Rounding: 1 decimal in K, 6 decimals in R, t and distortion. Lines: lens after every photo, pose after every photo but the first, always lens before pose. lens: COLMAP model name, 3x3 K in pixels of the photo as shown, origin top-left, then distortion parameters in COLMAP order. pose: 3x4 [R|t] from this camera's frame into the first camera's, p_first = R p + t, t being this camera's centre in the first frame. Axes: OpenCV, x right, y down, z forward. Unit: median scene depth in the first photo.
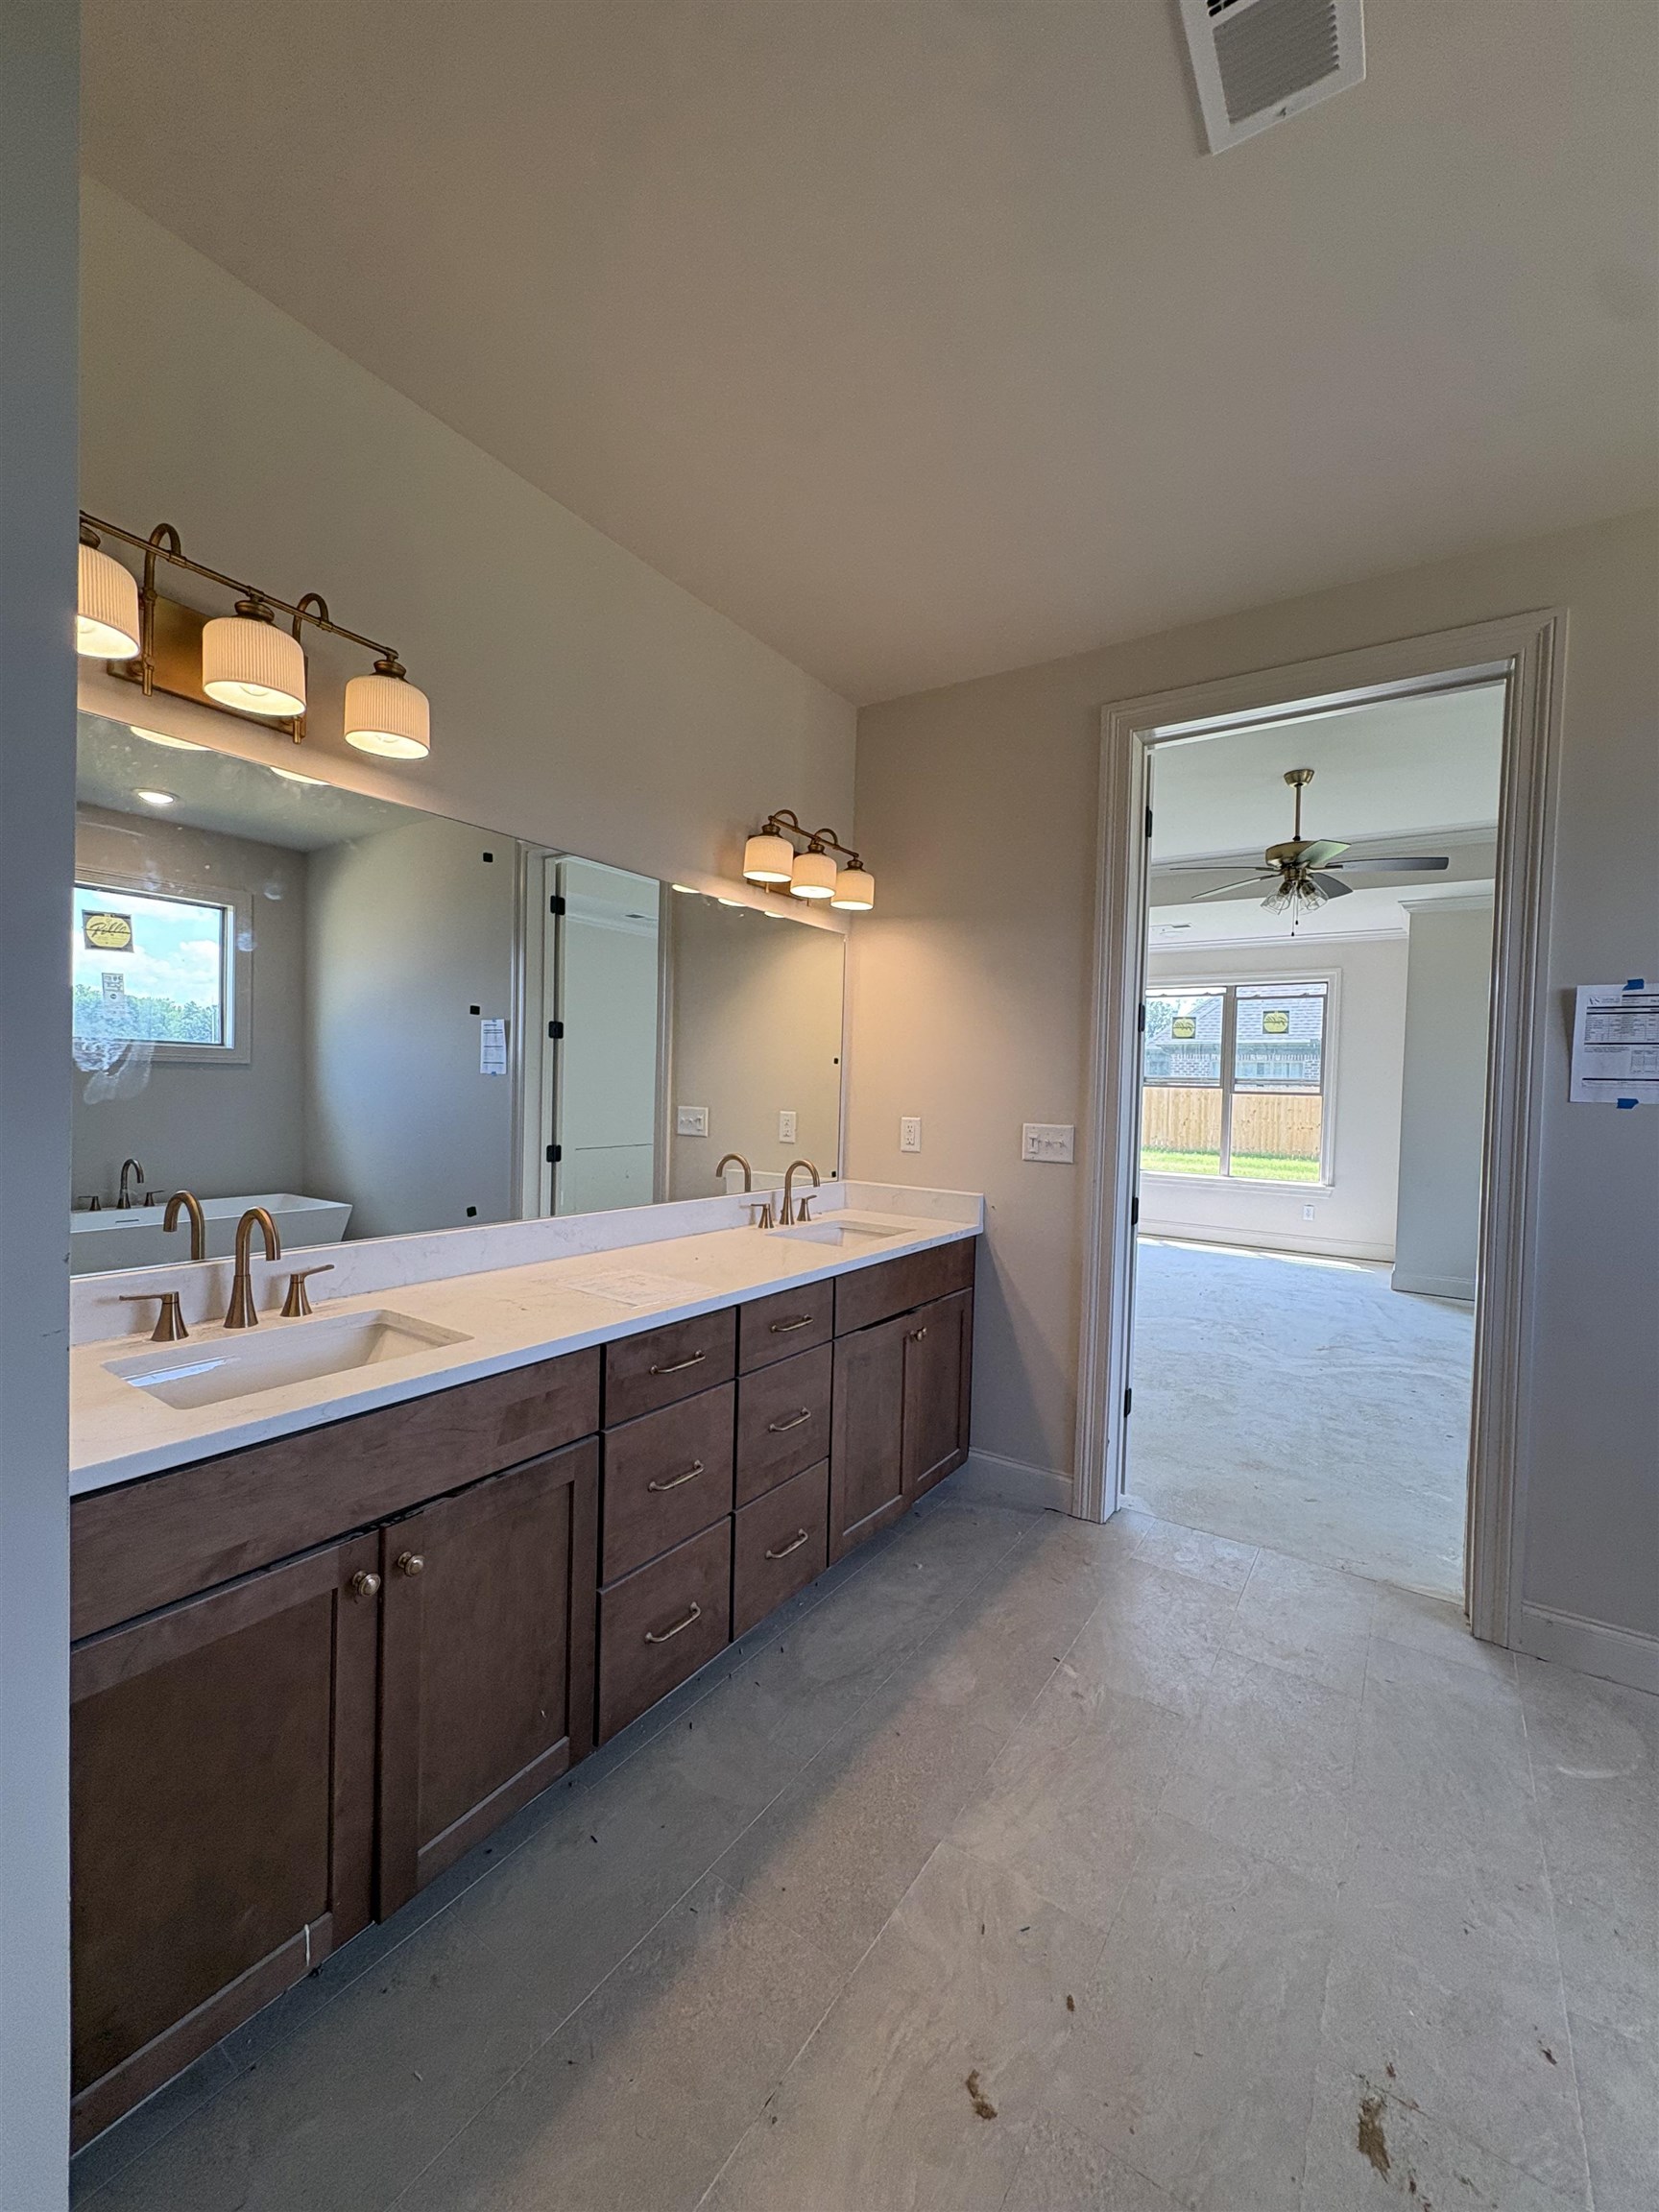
lens RADIAL K [[874.0, 0, 829.5], [0, 874.0, 1106.0], [0, 0, 1]] dist [-0.000305, 0.000253]
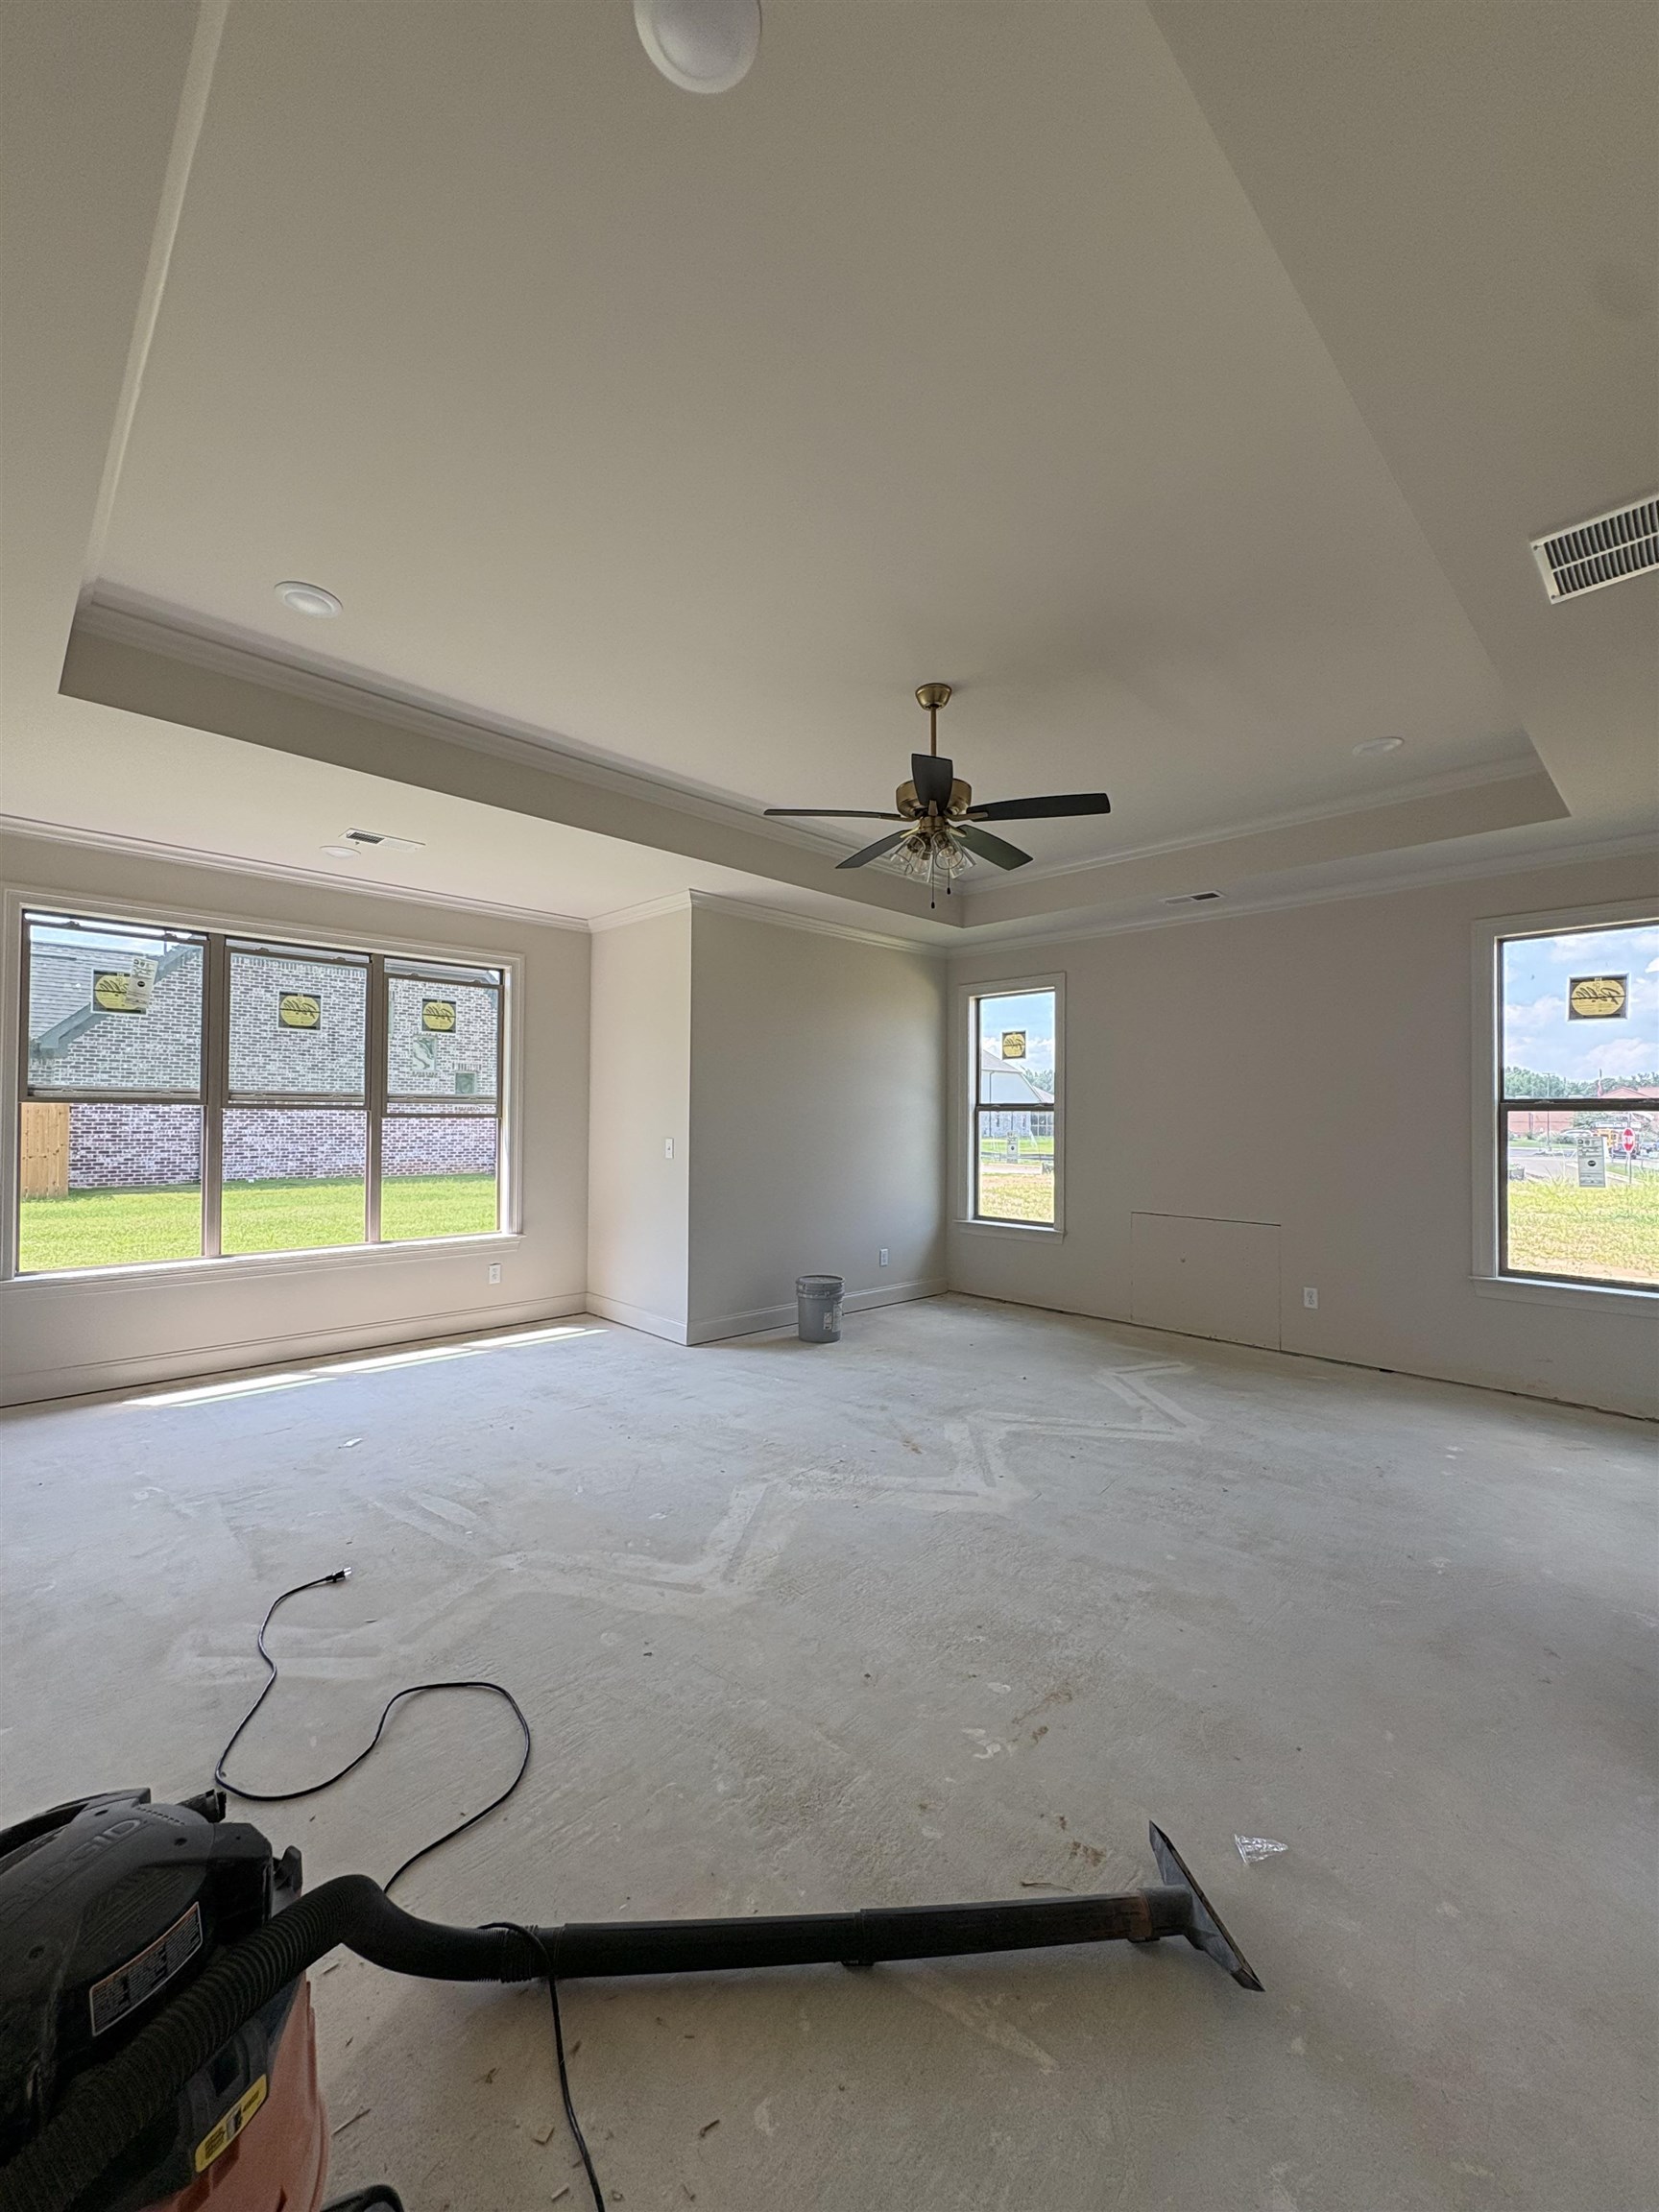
lens RADIAL K [[874.0, 0, 829.5], [0, 874.0, 1106.0], [0, 0, 1]] dist [-0.000305, 0.000253]
pose [[0.201710, -0.012905, 0.979360, -0.224022], [0.022385, 0.999713, 0.008562, -0.038009], [-0.979190, 0.020196, 0.201941, 0.979560]]
